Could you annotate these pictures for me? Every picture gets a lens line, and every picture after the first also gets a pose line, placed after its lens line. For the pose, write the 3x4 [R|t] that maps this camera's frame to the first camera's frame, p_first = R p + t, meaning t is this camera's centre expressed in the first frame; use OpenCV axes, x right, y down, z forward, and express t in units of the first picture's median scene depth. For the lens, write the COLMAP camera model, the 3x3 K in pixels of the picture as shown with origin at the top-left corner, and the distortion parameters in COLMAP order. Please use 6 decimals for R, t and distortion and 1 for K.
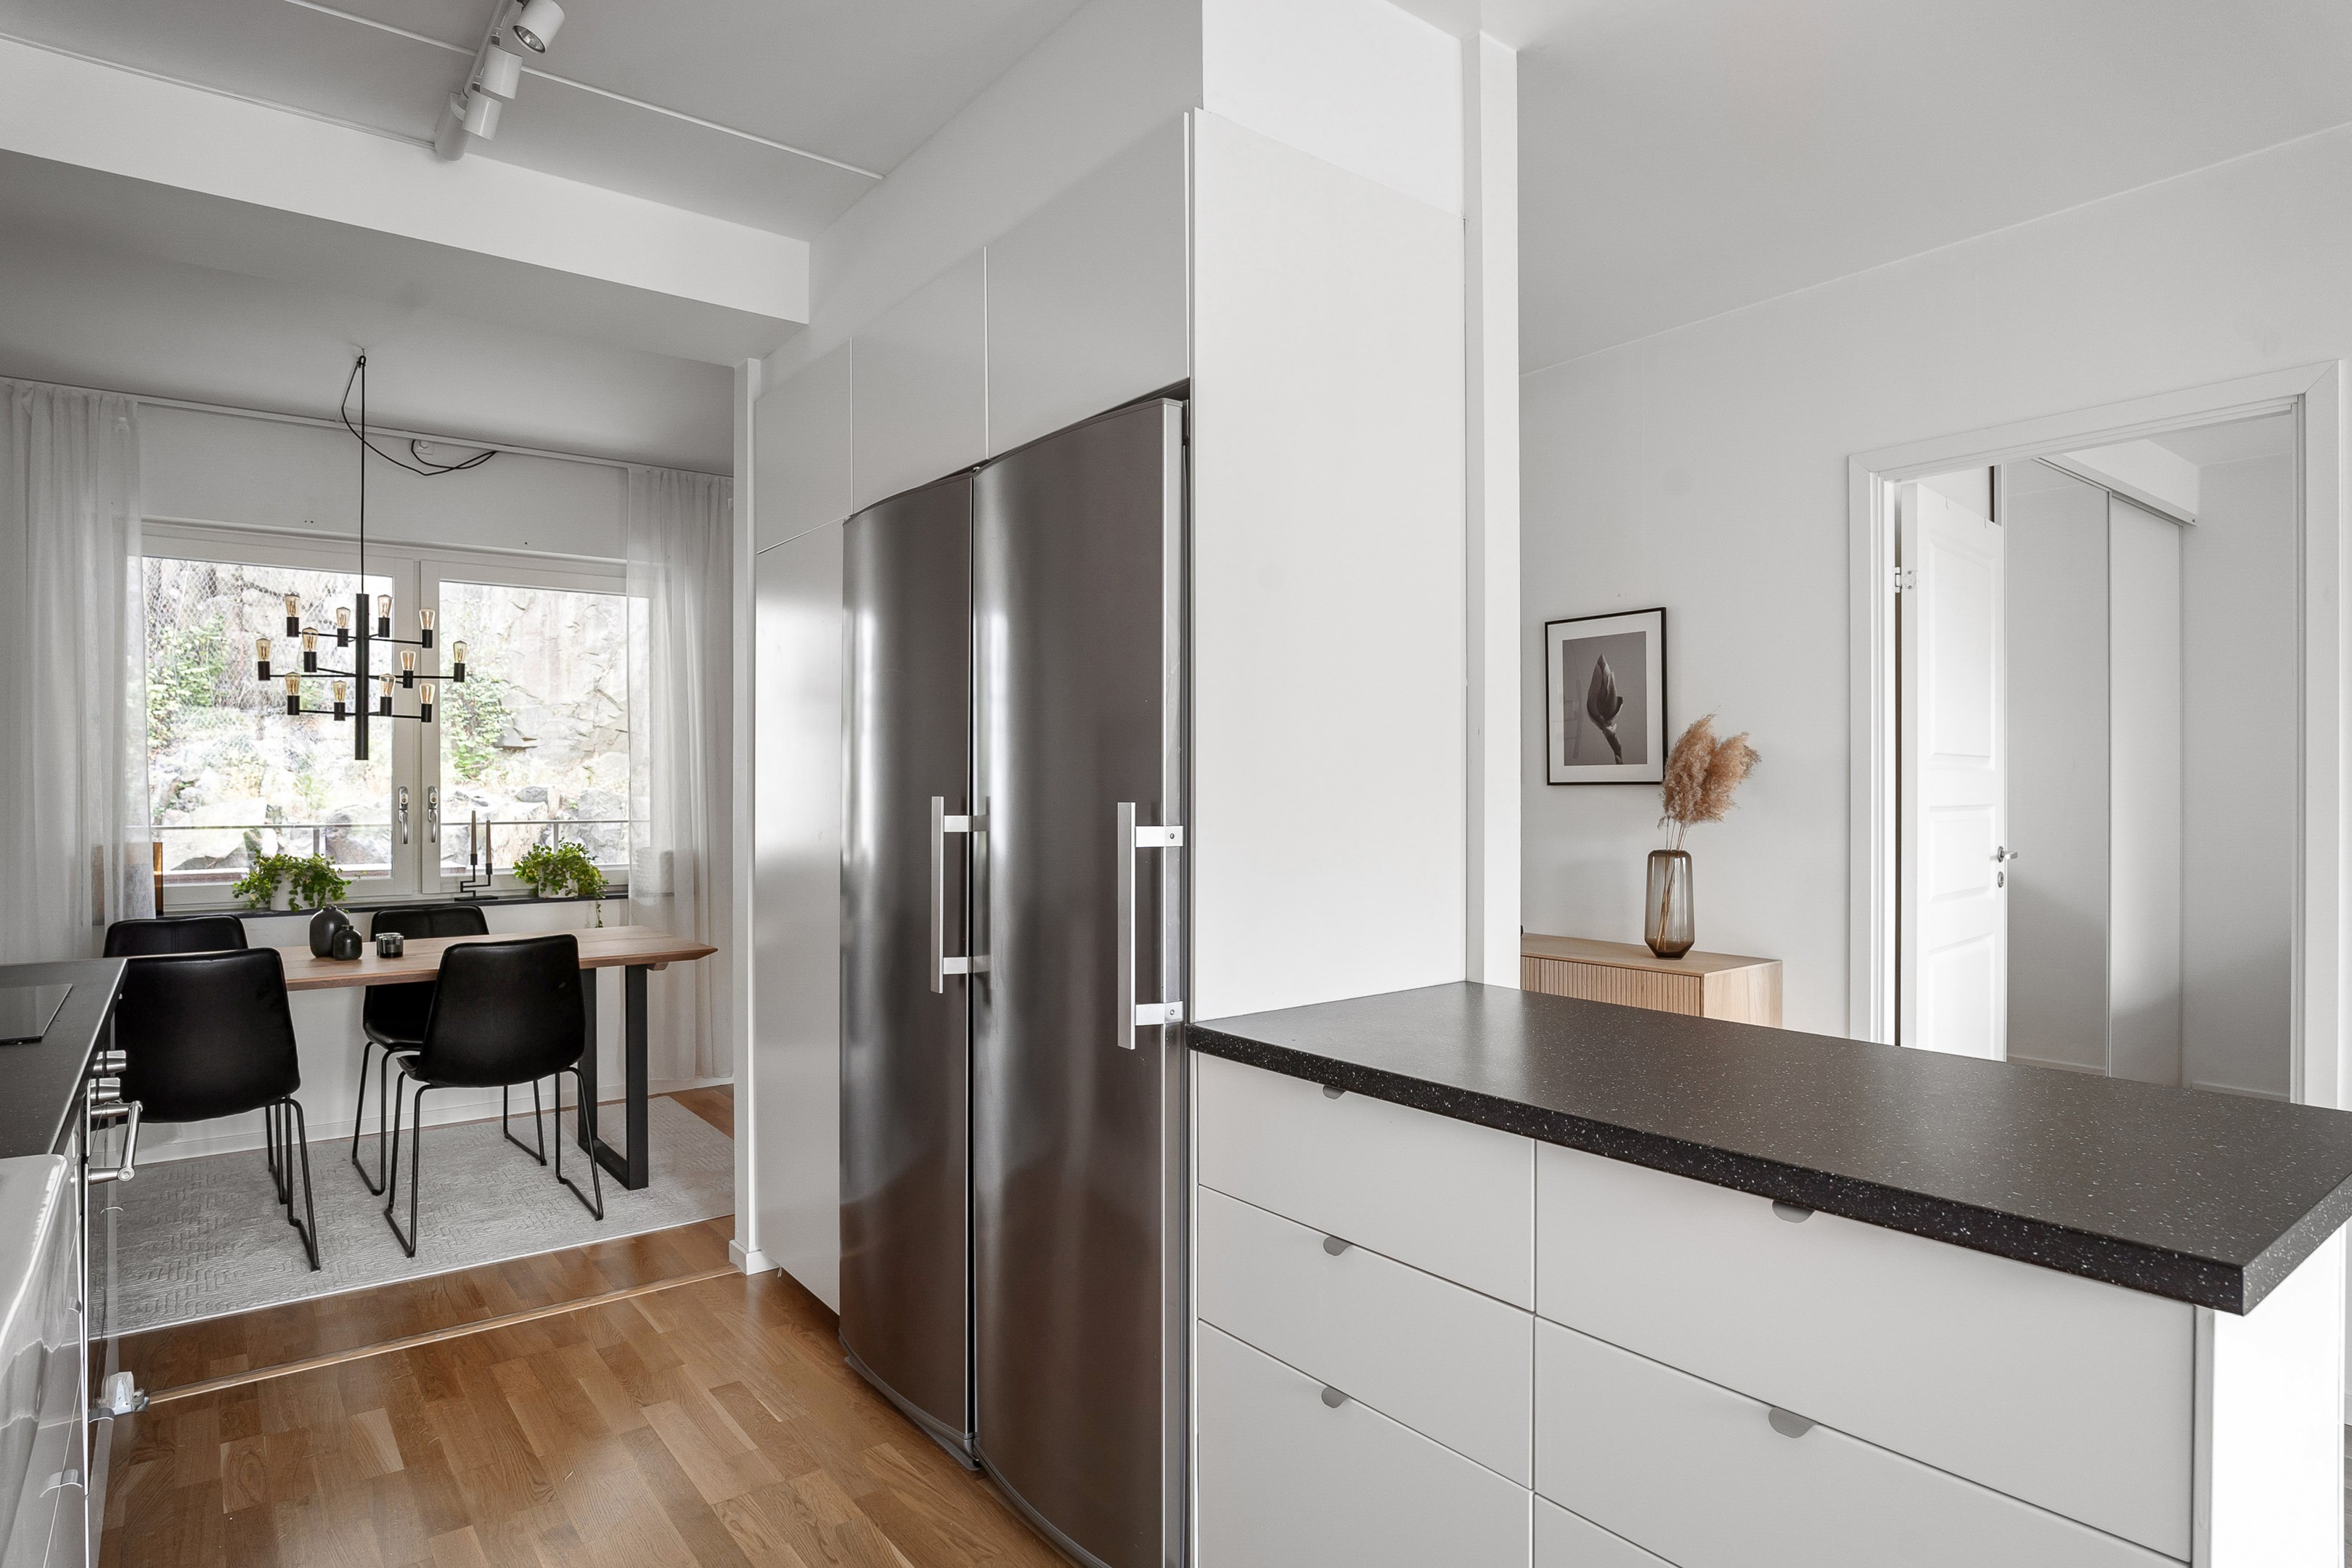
lens RADIAL K [[1295.5, 0, 1174.3], [0, 1295.5, 780.4], [0, 0, 1]] dist [-0.023454, 0.001656]
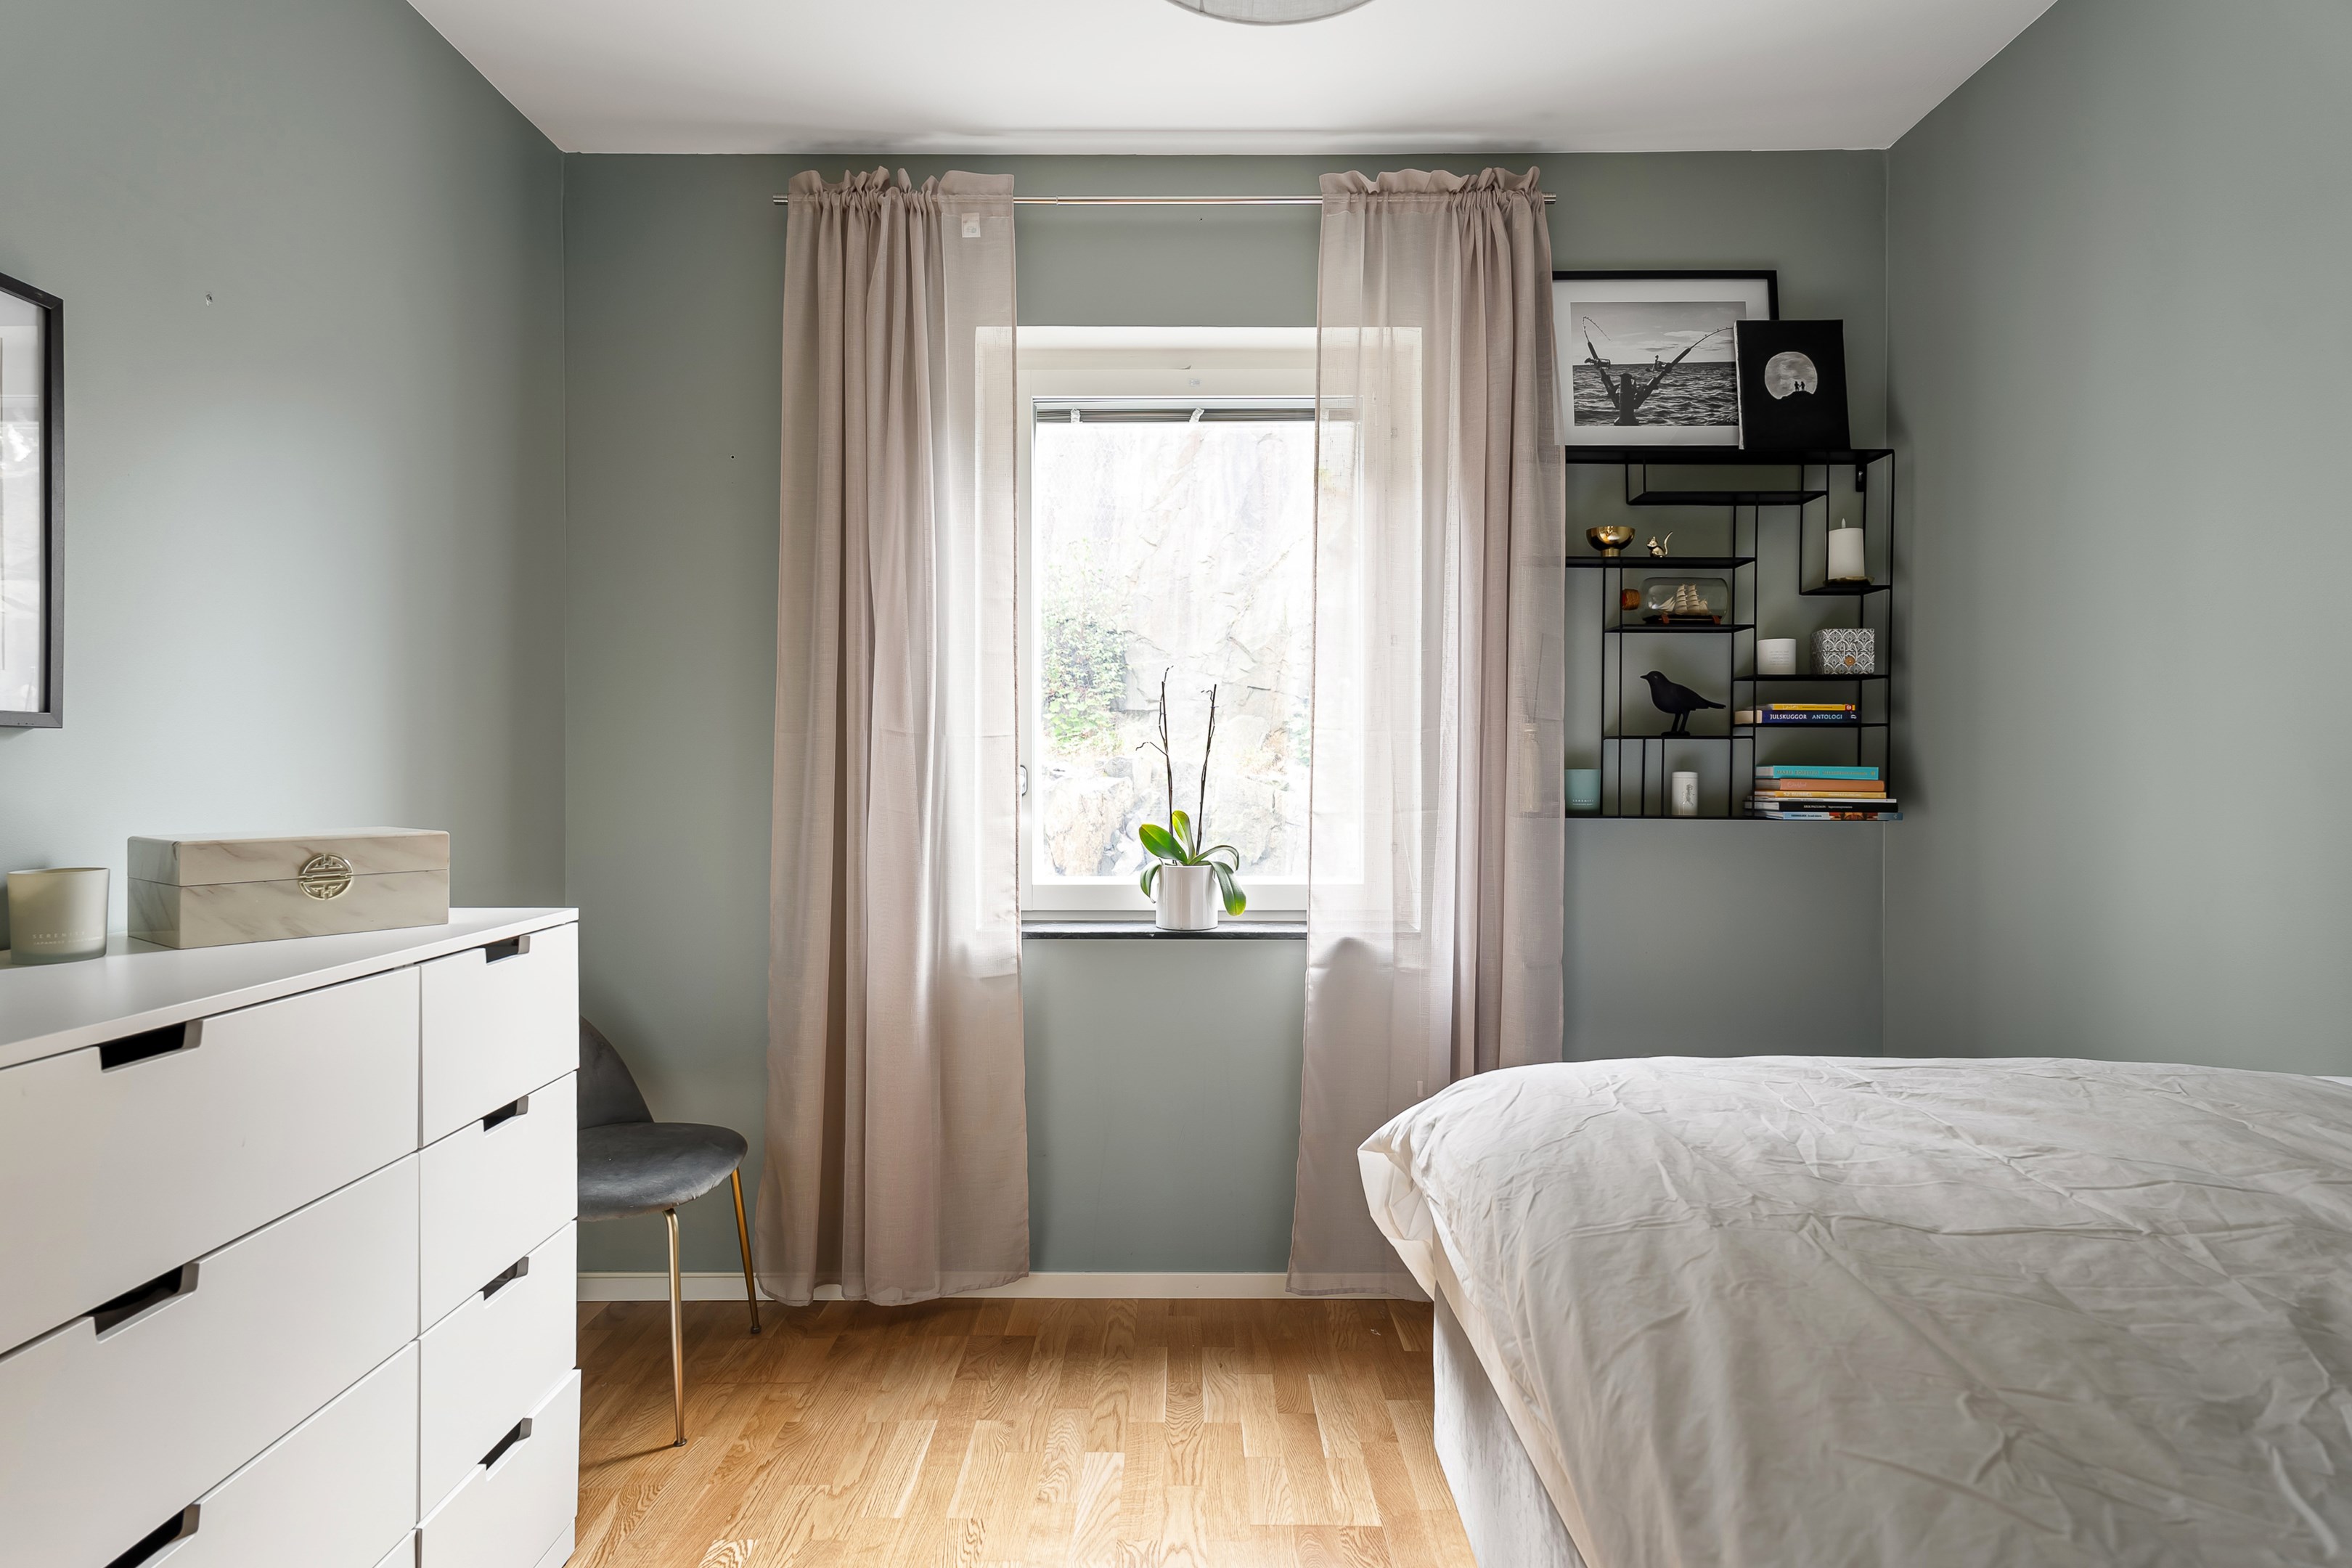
lens RADIAL K [[1295.5, 0, 1174.0], [0, 1295.5, 785.6], [0, 0, 1]] dist [-0.023454, 0.001656]
pose [[0.785651, 0.010883, -0.618574, 0.123797], [0.001064, 0.999820, 0.018941, 0.034751], [0.618669, -0.015539, 0.785498, 1.929325]]
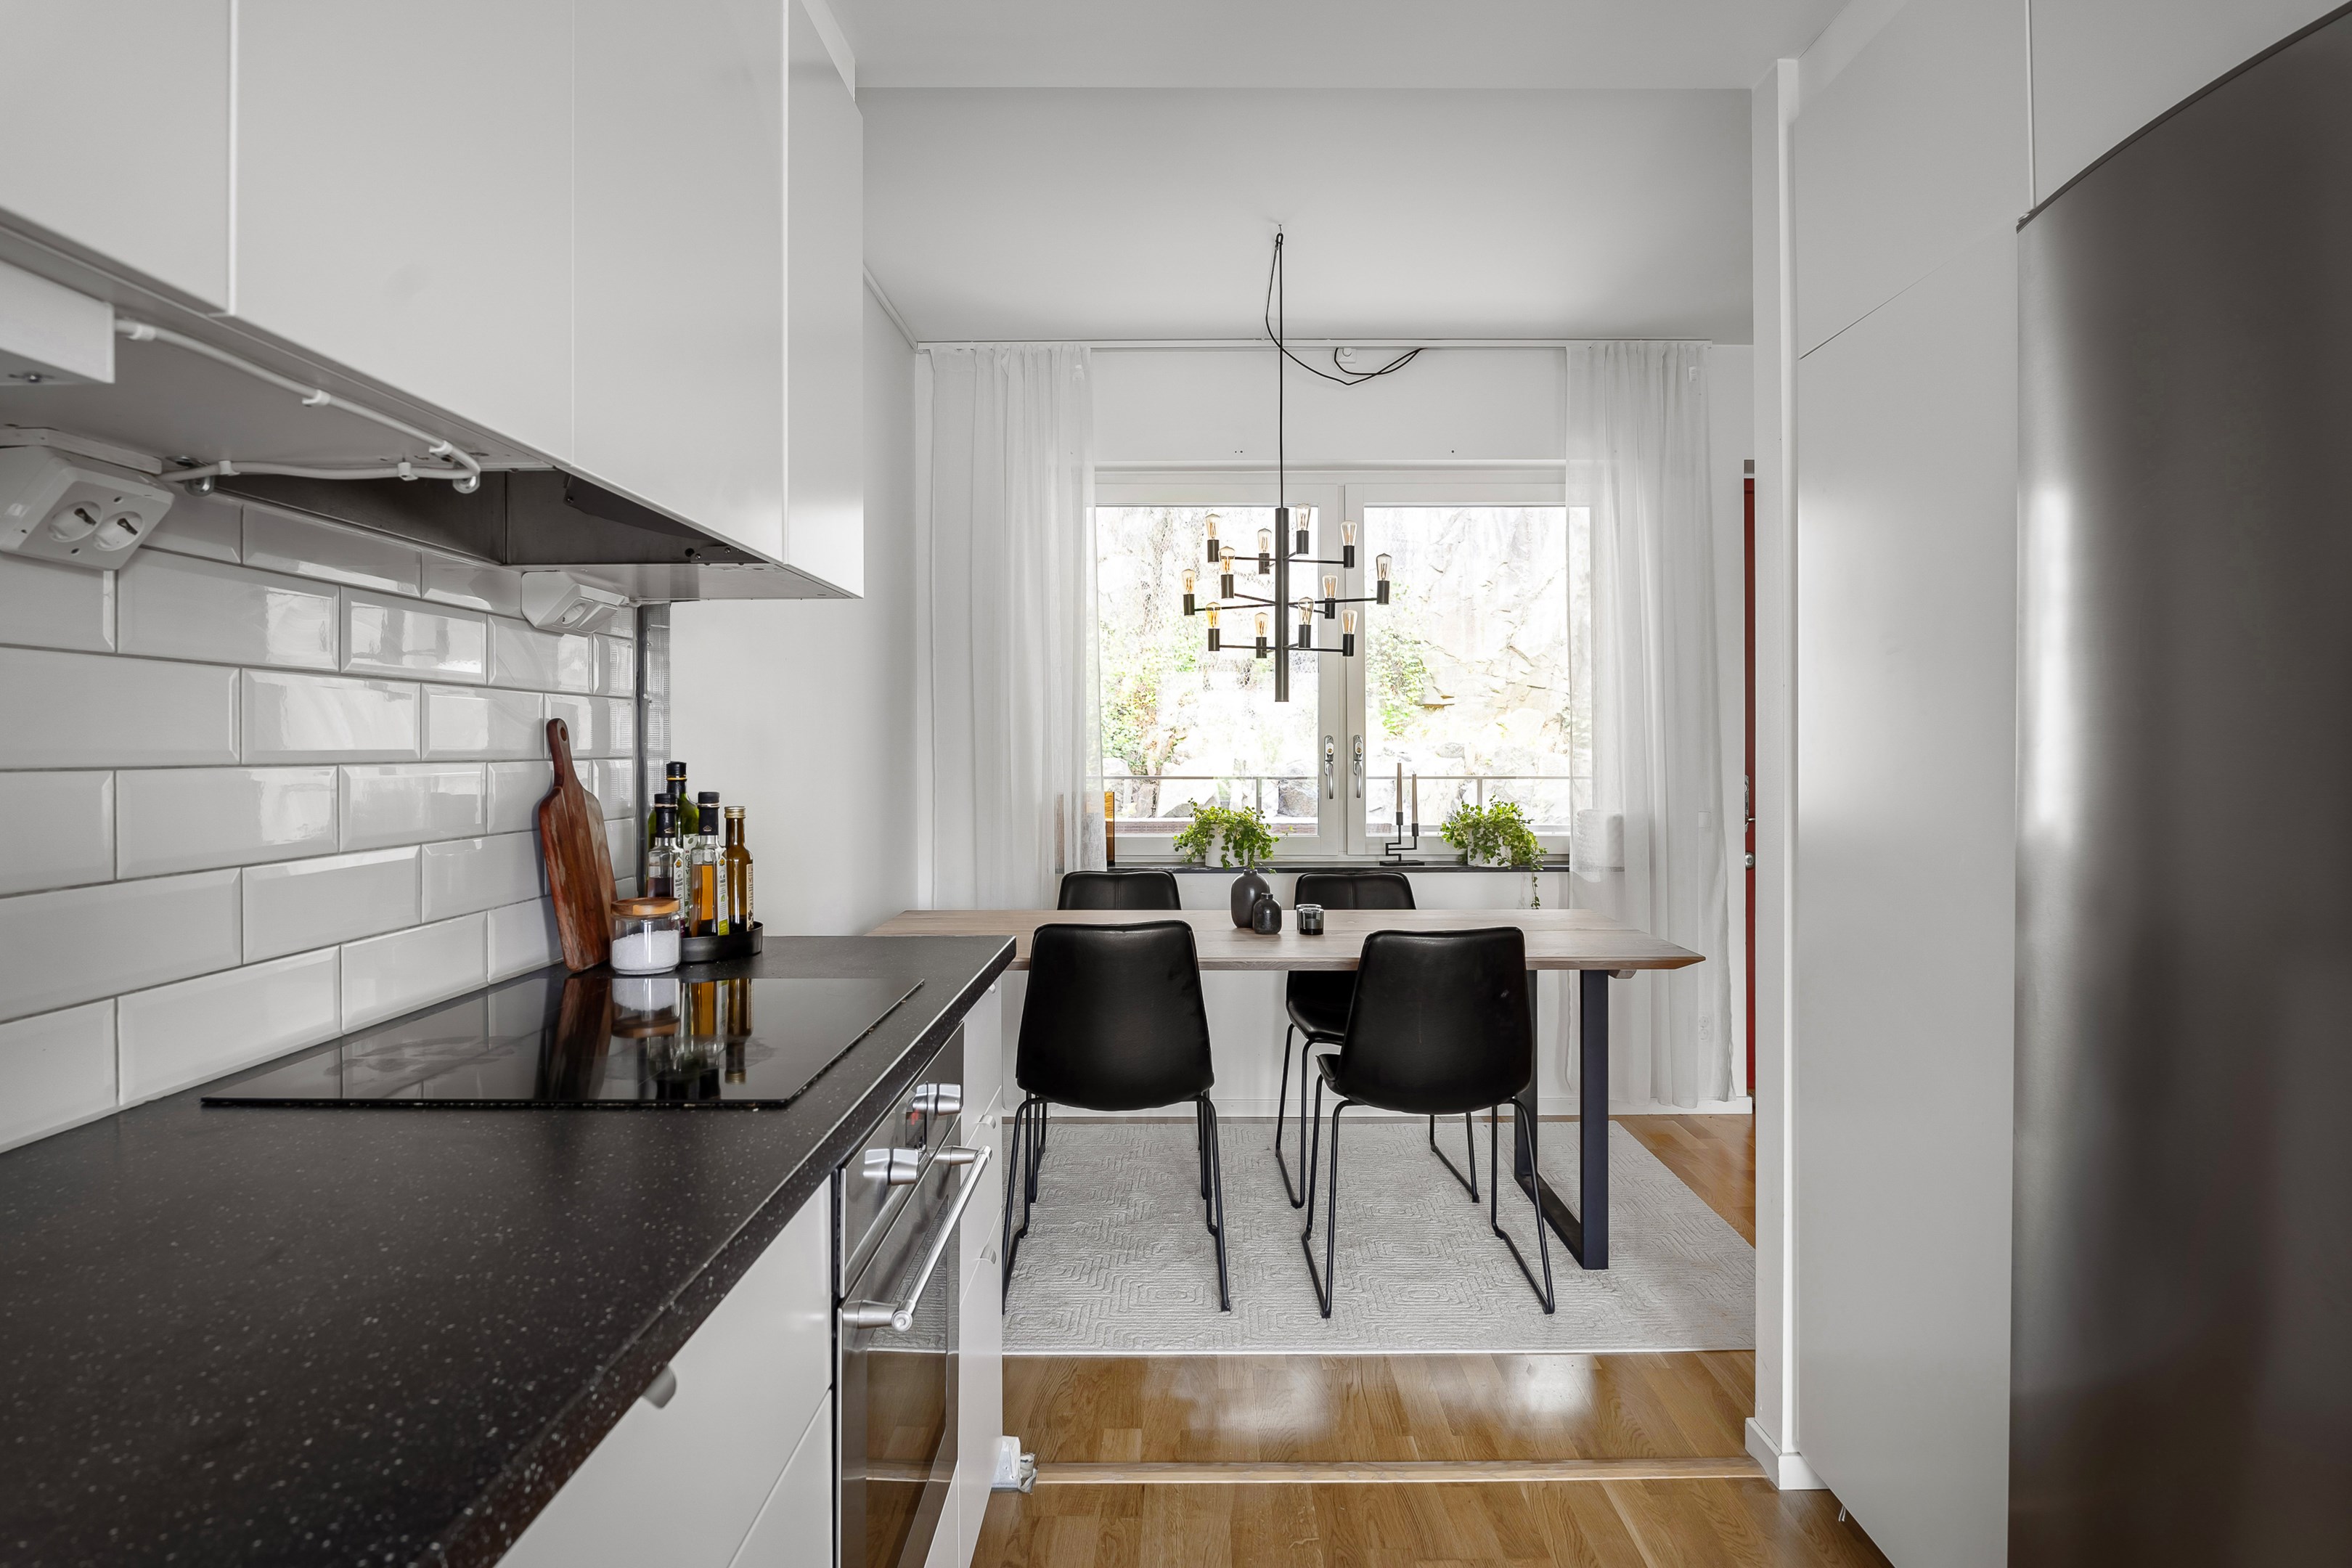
lens RADIAL K [[1295.5, 0, 1178.3], [0, 1295.5, 753.9], [0, 0, 1]] dist [-0.023454, 0.001656]
pose [[0.785449, 0.004288, -0.618911, -0.144626], [0.003202, 0.999934, 0.010992, 0.008990], [0.618918, -0.010615, 0.785384, 0.264925]]
